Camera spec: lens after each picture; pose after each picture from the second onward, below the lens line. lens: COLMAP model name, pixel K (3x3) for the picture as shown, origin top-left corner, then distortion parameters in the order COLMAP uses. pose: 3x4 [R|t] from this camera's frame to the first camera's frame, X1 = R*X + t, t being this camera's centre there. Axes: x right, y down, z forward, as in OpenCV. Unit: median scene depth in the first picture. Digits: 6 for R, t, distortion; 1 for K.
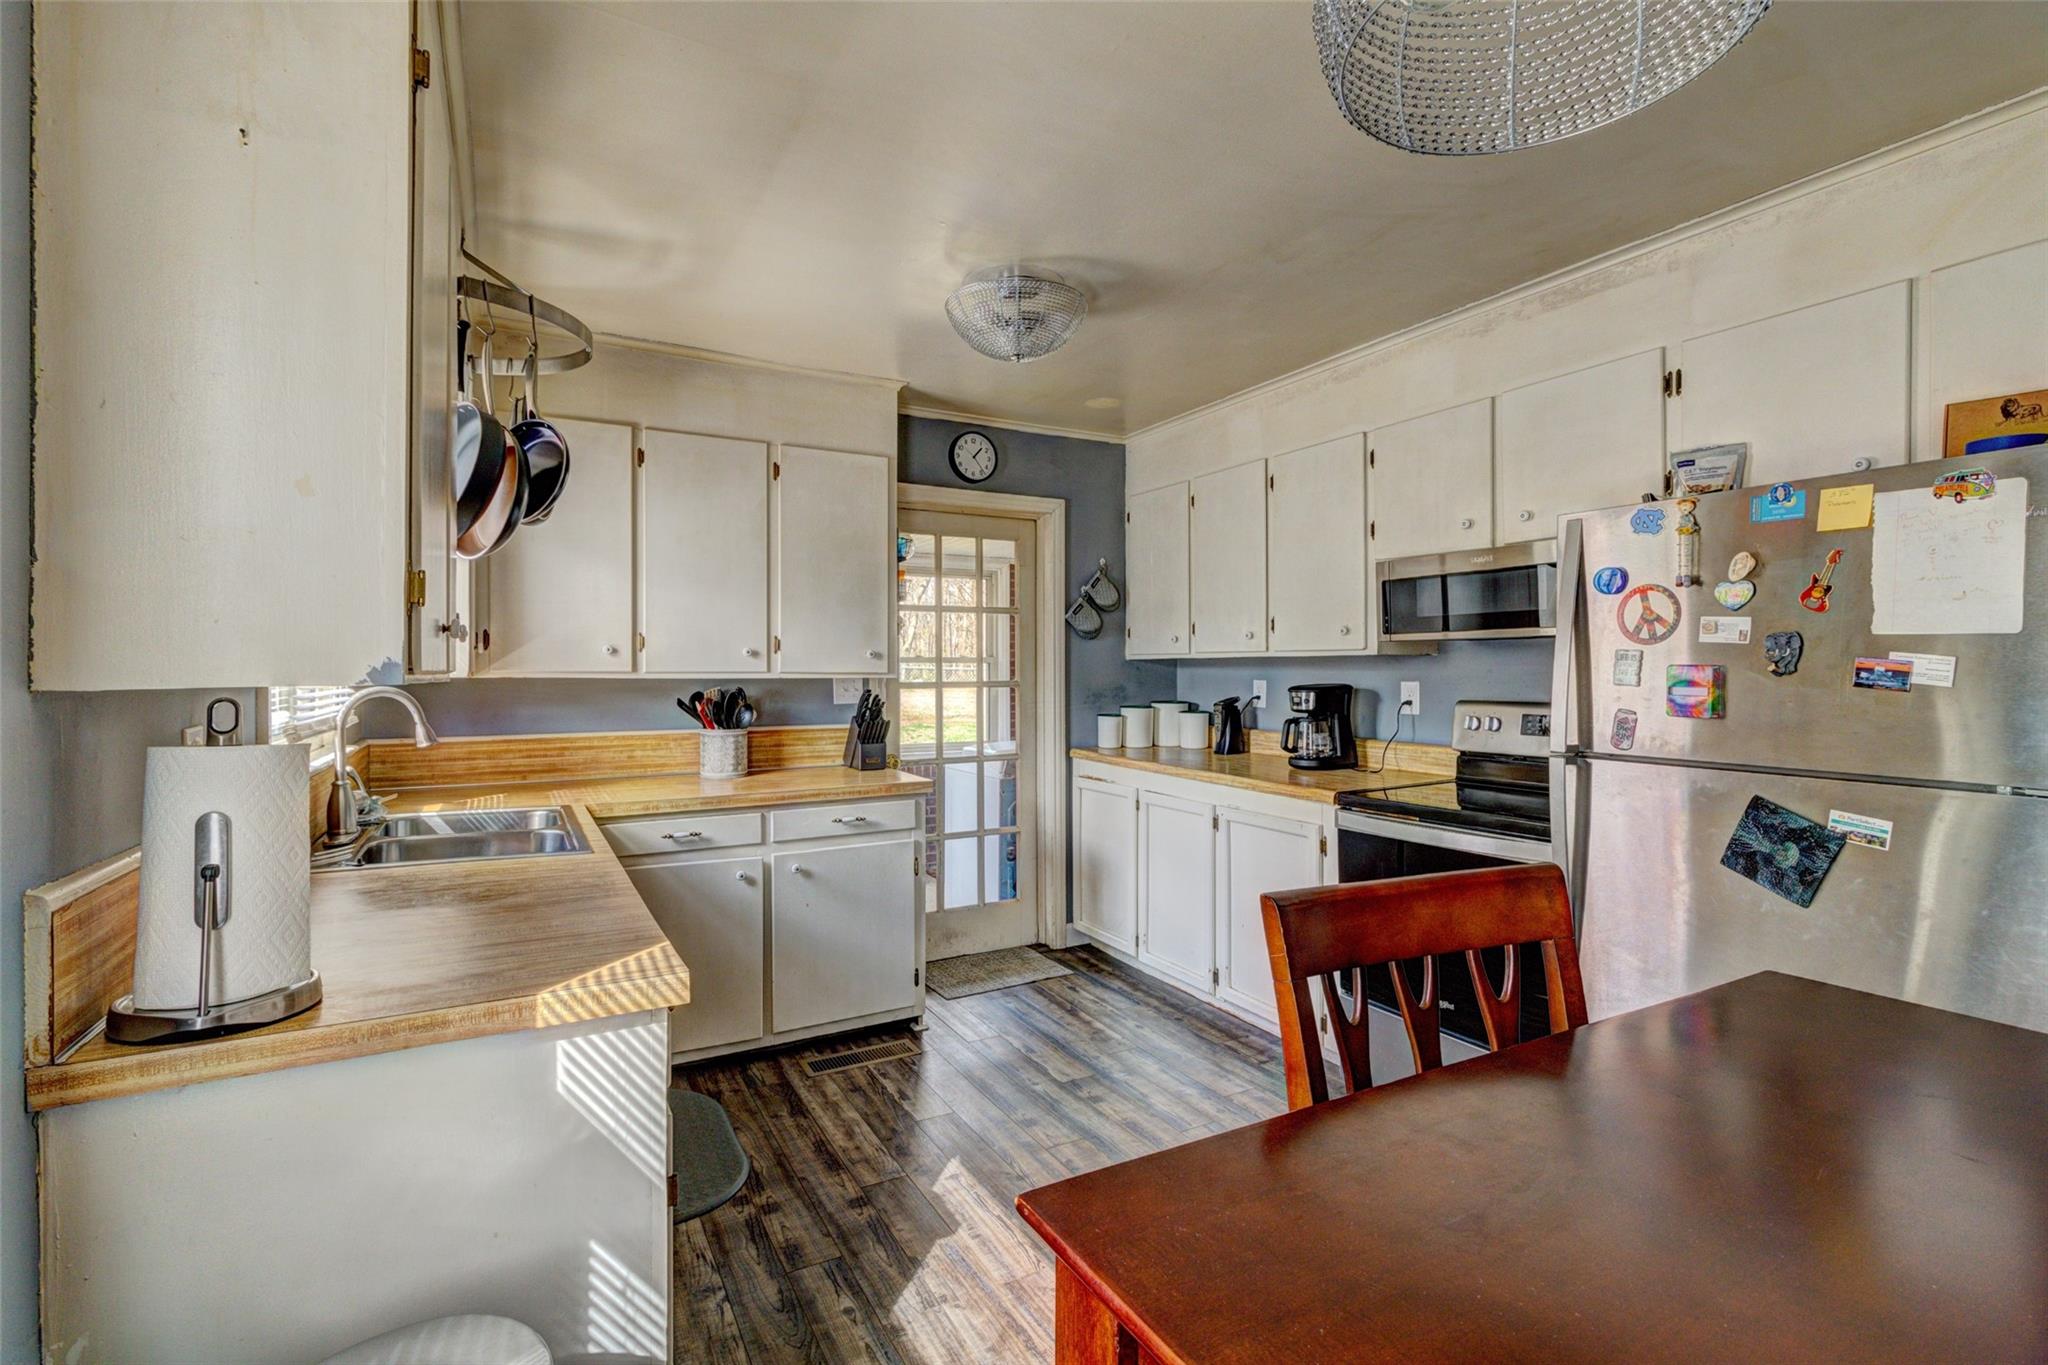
lens RADIAL K [[940.7, 0, 1019.9], [0, 940.7, 684.1], [0, 0, 1]] dist [0.001592, 0.000968]
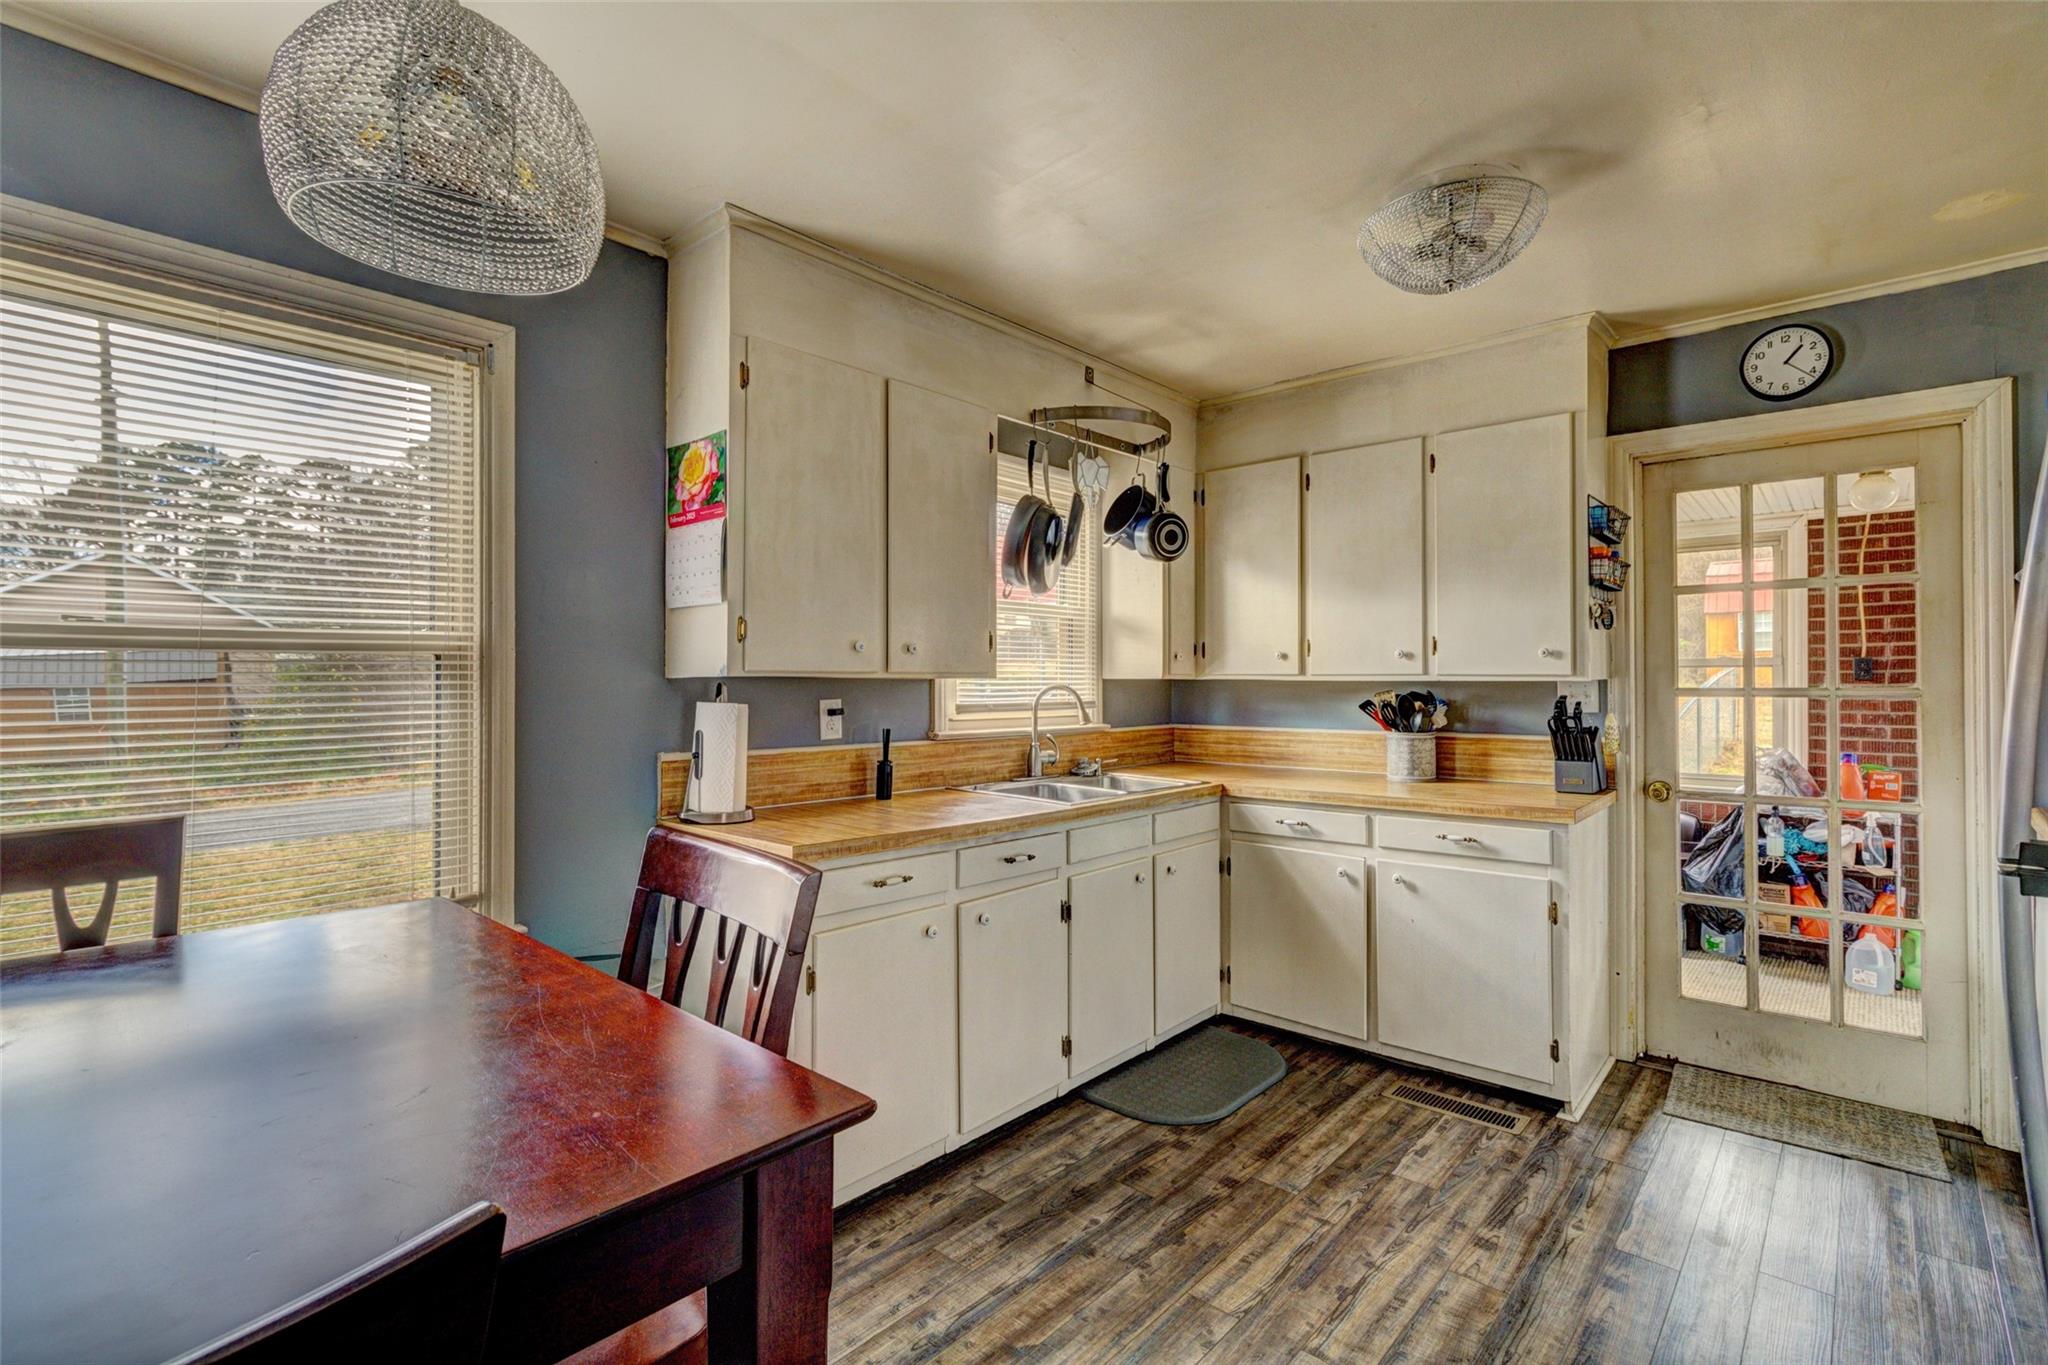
lens RADIAL K [[940.7, 0, 1024.3], [0, 940.7, 676.7], [0, 0, 1]] dist [0.001592, 0.000968]
pose [[0.333528, -0.002320, -0.942737, 0.544741], [-0.012197, 0.999903, -0.006776, 0.001221], [0.942661, 0.013758, 0.333468, 0.319719]]
